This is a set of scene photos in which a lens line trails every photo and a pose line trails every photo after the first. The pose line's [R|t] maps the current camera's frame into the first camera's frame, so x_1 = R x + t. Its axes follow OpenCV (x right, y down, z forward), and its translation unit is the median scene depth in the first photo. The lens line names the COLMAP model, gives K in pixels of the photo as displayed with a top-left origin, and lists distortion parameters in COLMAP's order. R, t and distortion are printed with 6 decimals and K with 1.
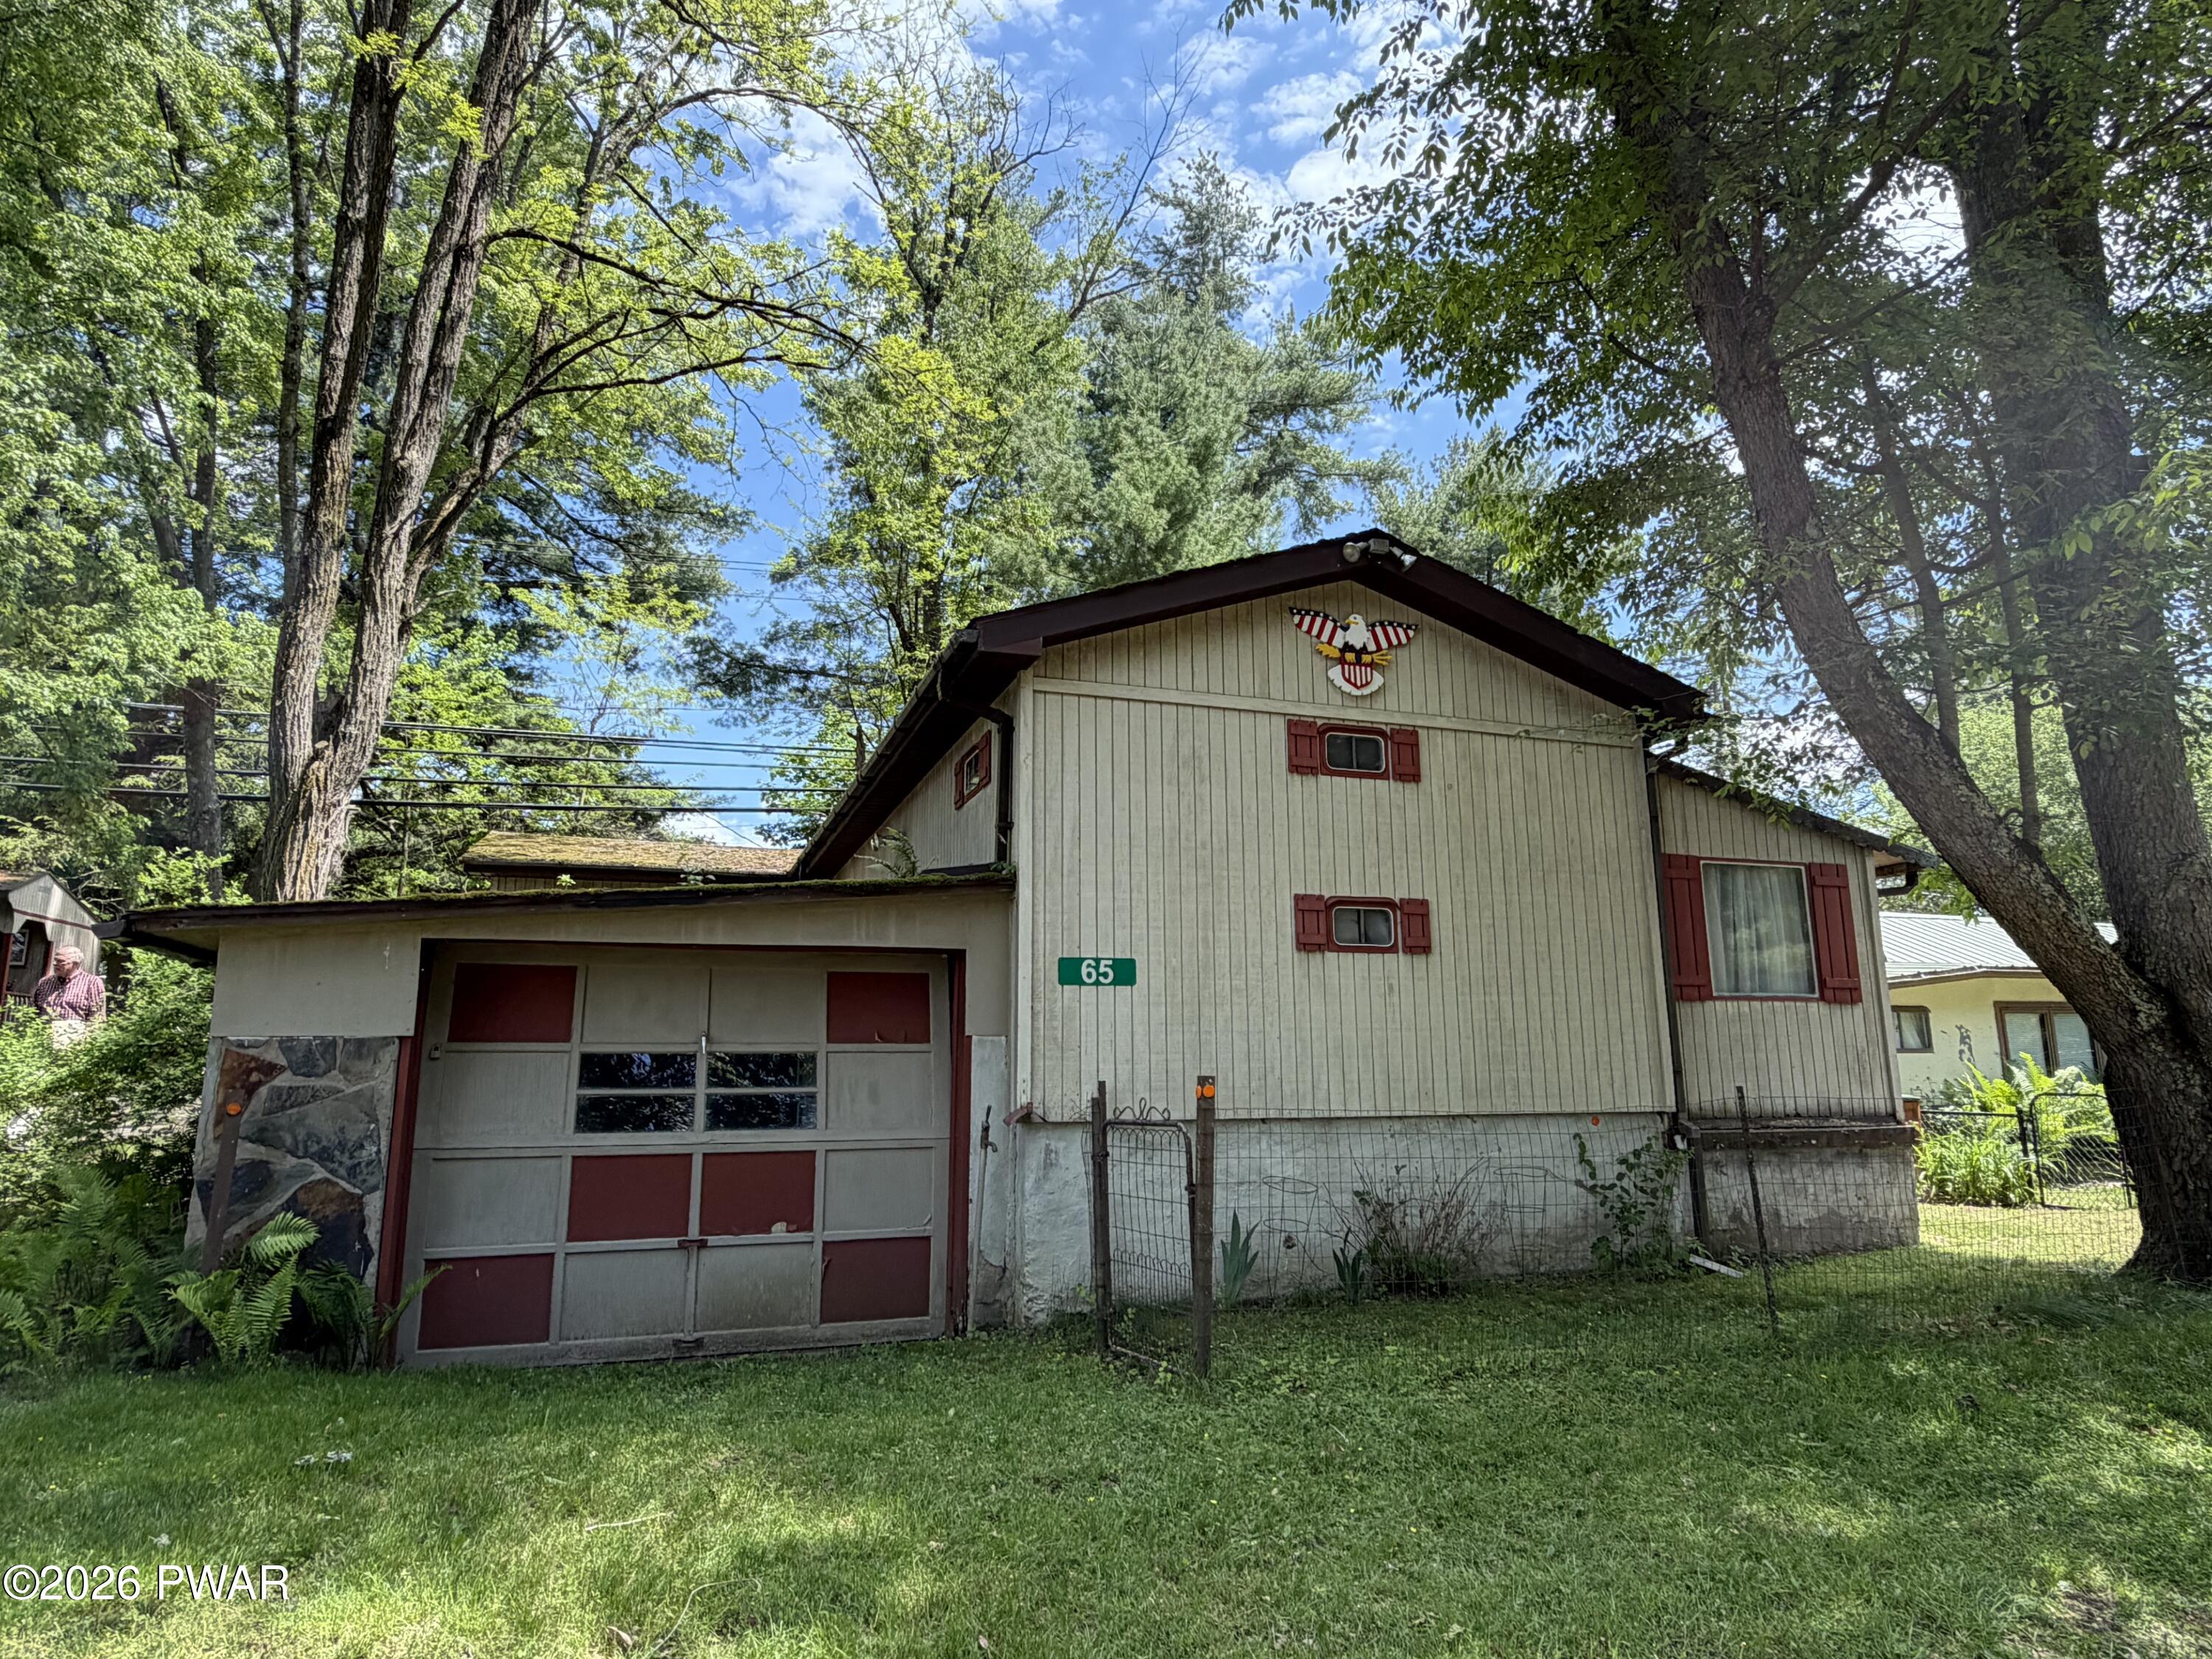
lens RADIAL K [[1298.4, 0, 1108.6], [0, 1298.4, 827.5], [0, 0, 1]] dist [-0.000911, 0.001823]
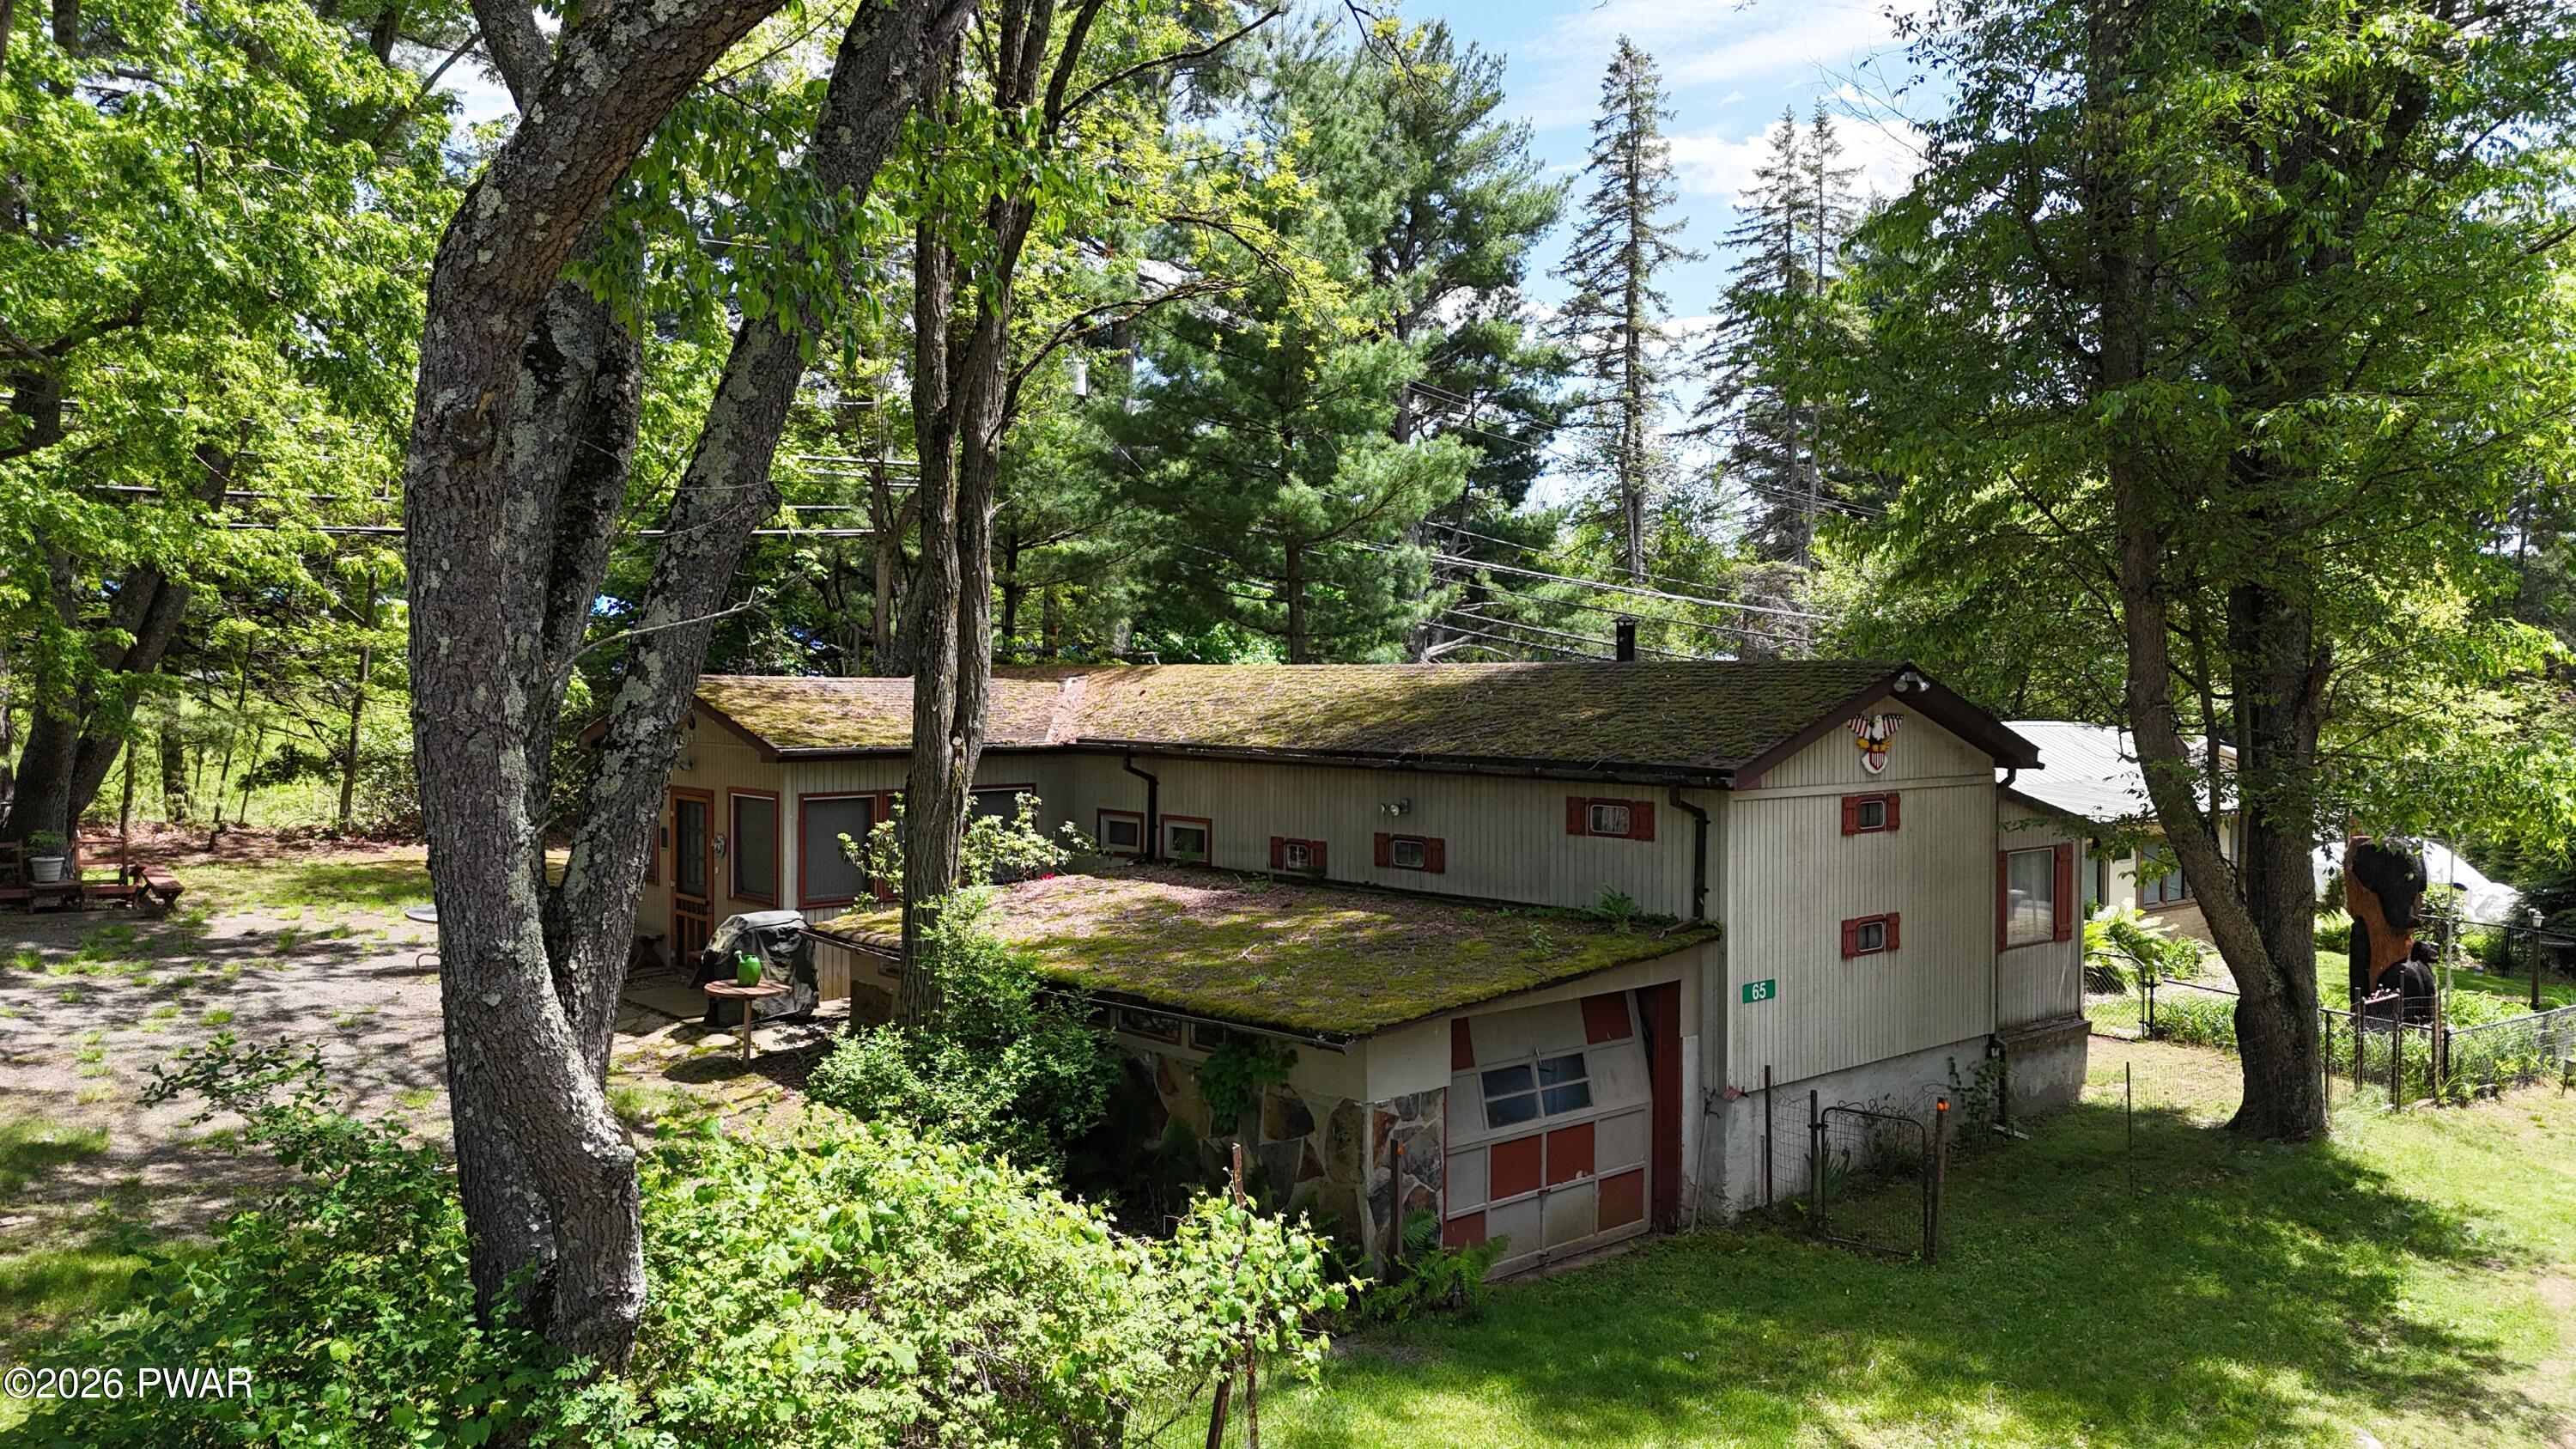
lens RADIAL K [[1867.5, 0, 1288.7], [0, 1867.5, 725.5], [0, 0, 1]] dist [-0.000163, -0.000198]
pose [[0.923180, 0.002828, 0.384357, -1.233902], [-0.082849, 0.977931, 0.191799, -0.511966], [-0.375332, -0.208909, 0.903041, -0.618555]]
